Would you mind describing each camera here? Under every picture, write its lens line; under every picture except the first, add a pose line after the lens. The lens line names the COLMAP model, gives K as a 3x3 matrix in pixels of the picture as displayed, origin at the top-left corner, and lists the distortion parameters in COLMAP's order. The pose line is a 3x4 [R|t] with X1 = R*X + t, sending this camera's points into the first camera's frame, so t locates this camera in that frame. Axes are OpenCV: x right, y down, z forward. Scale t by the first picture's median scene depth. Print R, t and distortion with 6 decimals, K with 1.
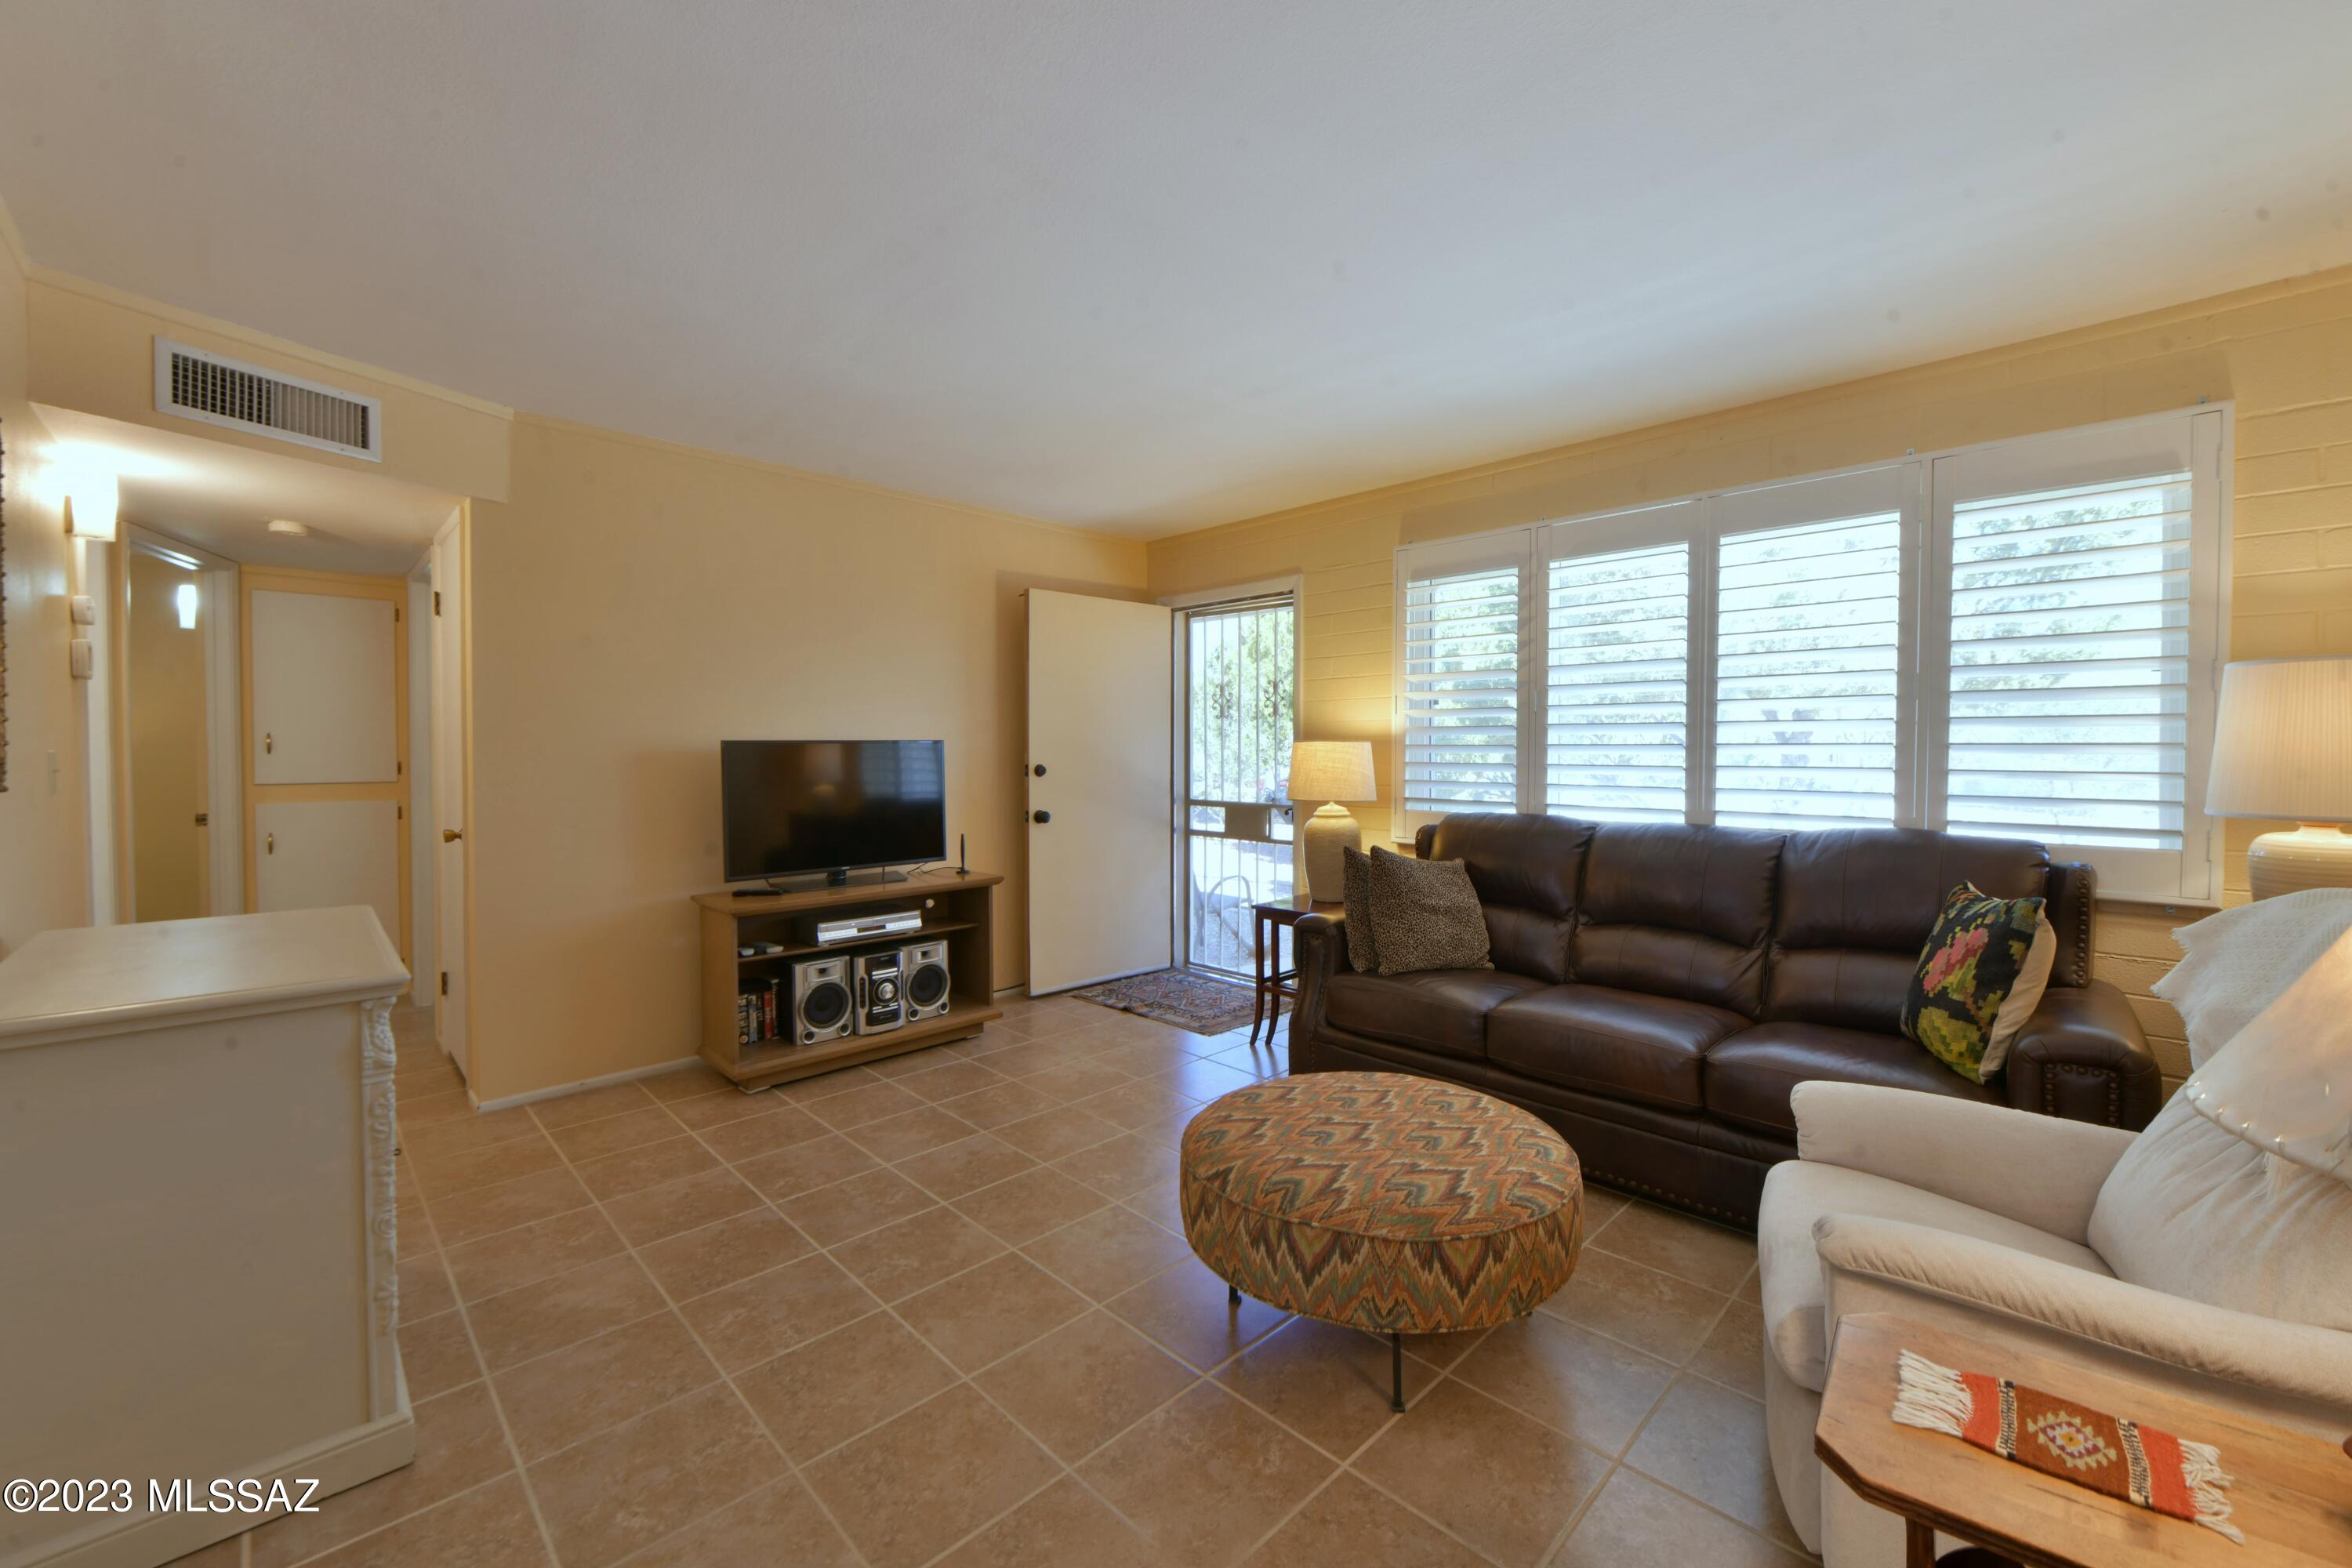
lens RADIAL K [[937.2, 0, 1202.7], [0, 937.2, 765.3], [0, 0, 1]] dist [-0.003314, -0.000901]
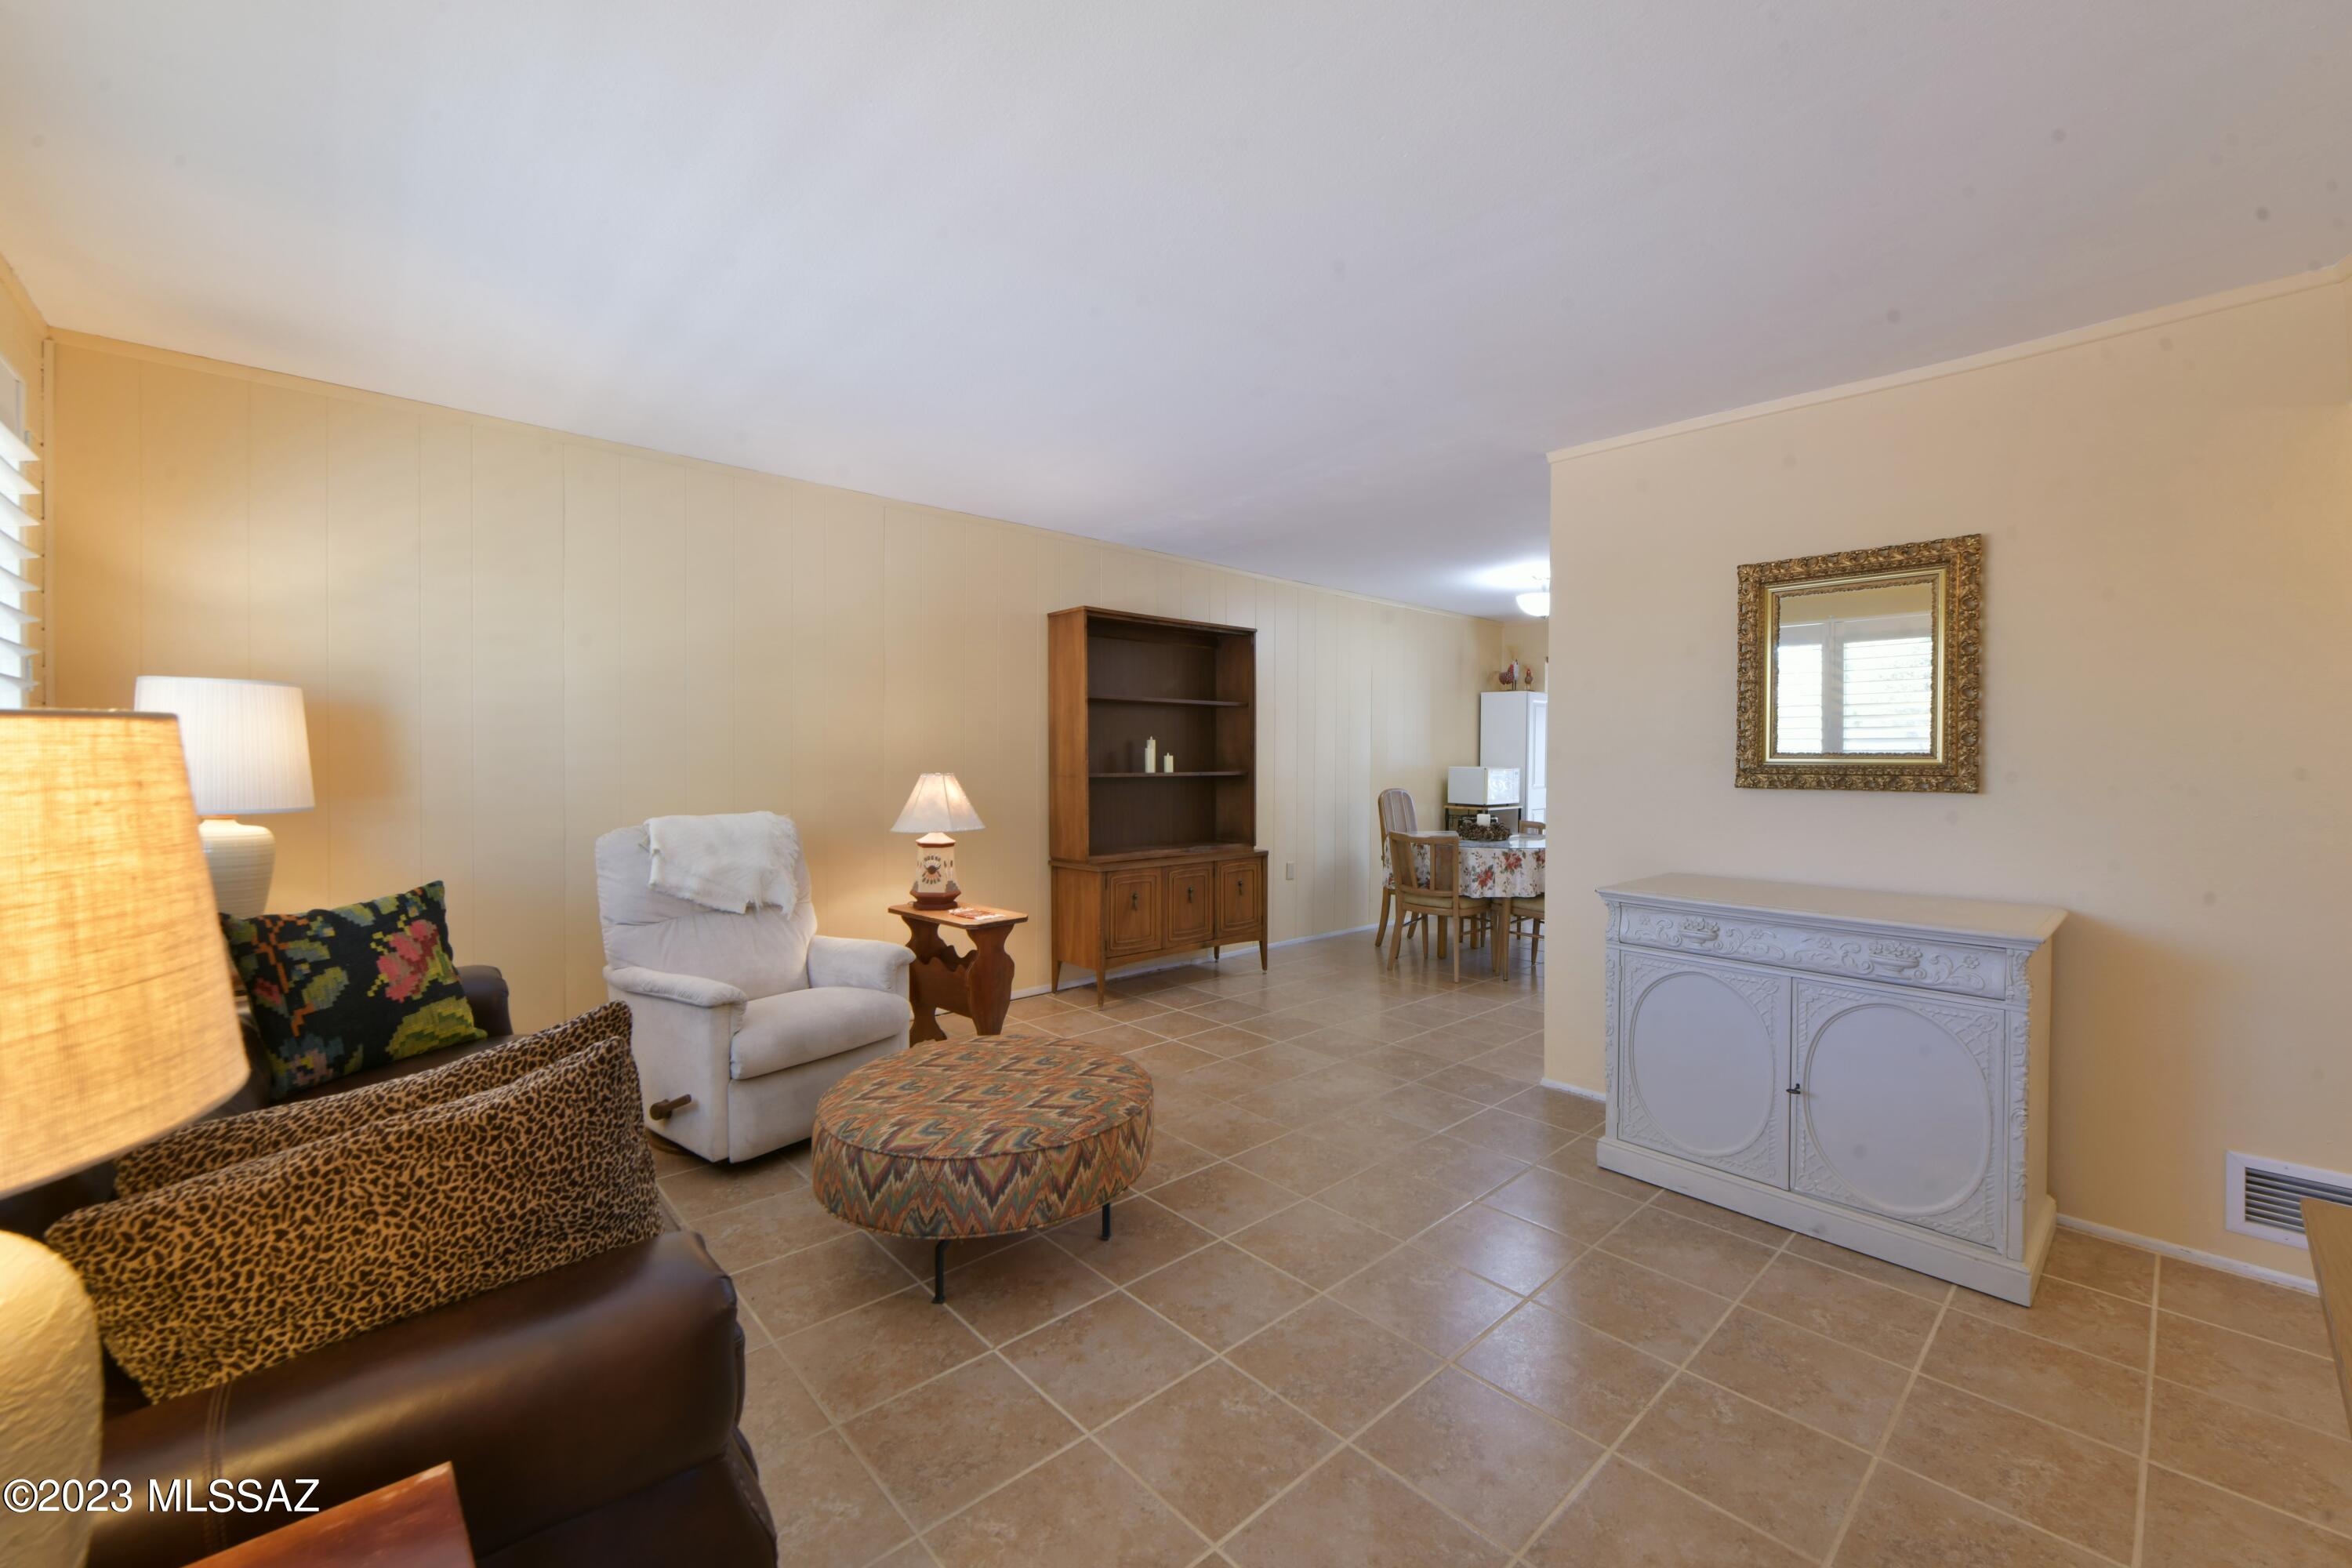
lens RADIAL K [[937.2, 0, 1202.7], [0, 937.2, 765.3], [0, 0, 1]] dist [-0.003314, -0.000901]
pose [[-0.999221, -0.003651, 0.039287, -0.174946], [-0.002605, 0.999642, 0.026621, -0.055432], [-0.039371, 0.026498, -0.998873, 2.895426]]
